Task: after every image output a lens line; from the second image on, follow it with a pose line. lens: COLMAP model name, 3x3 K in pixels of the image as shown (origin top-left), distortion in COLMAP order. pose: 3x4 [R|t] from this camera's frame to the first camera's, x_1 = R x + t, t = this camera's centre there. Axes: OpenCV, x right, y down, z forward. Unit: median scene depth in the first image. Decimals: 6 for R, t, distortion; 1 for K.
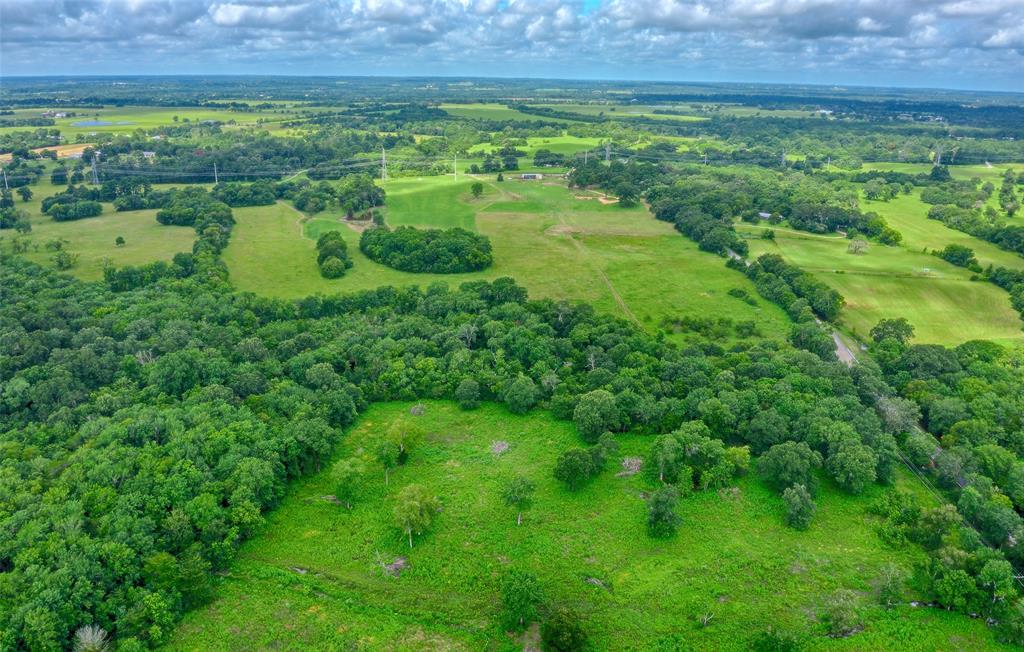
lens RADIAL K [[752.4, 0, 512.9], [0, 752.4, 326.1], [0, 0, 1]] dist [-0.044876, -0.000960]
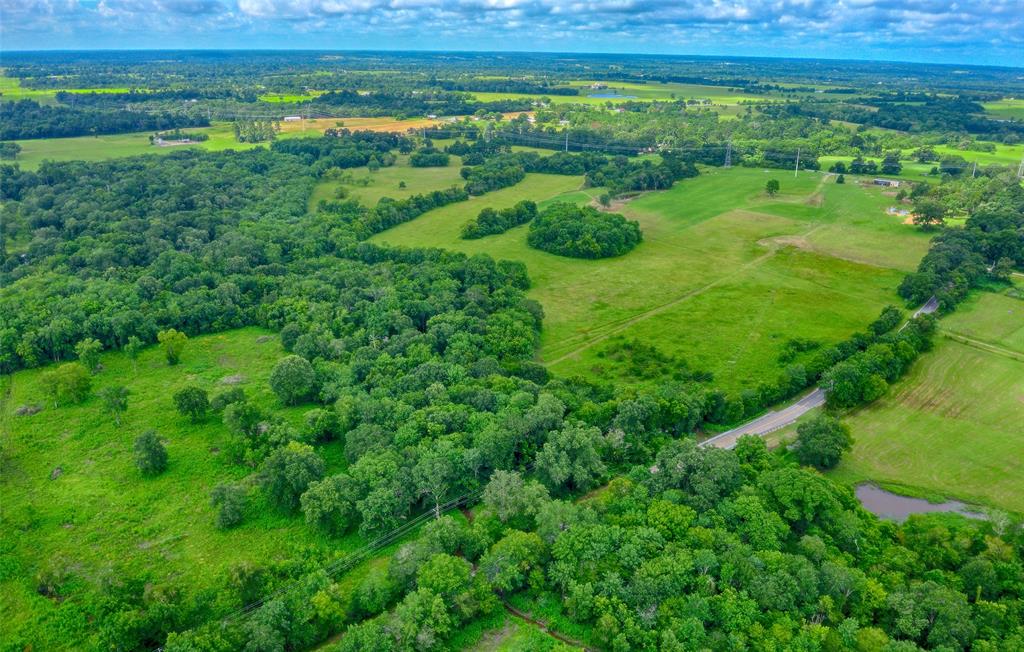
lens RADIAL K [[752.4, 0, 513.8], [0, 752.4, 326.5], [0, 0, 1]] dist [-0.044876, -0.000960]
pose [[0.722354, 0.241539, -0.647969, 0.275820], [-0.227990, 0.967810, 0.106602, -0.036863], [0.652860, 0.070726, 0.754170, 0.116378]]
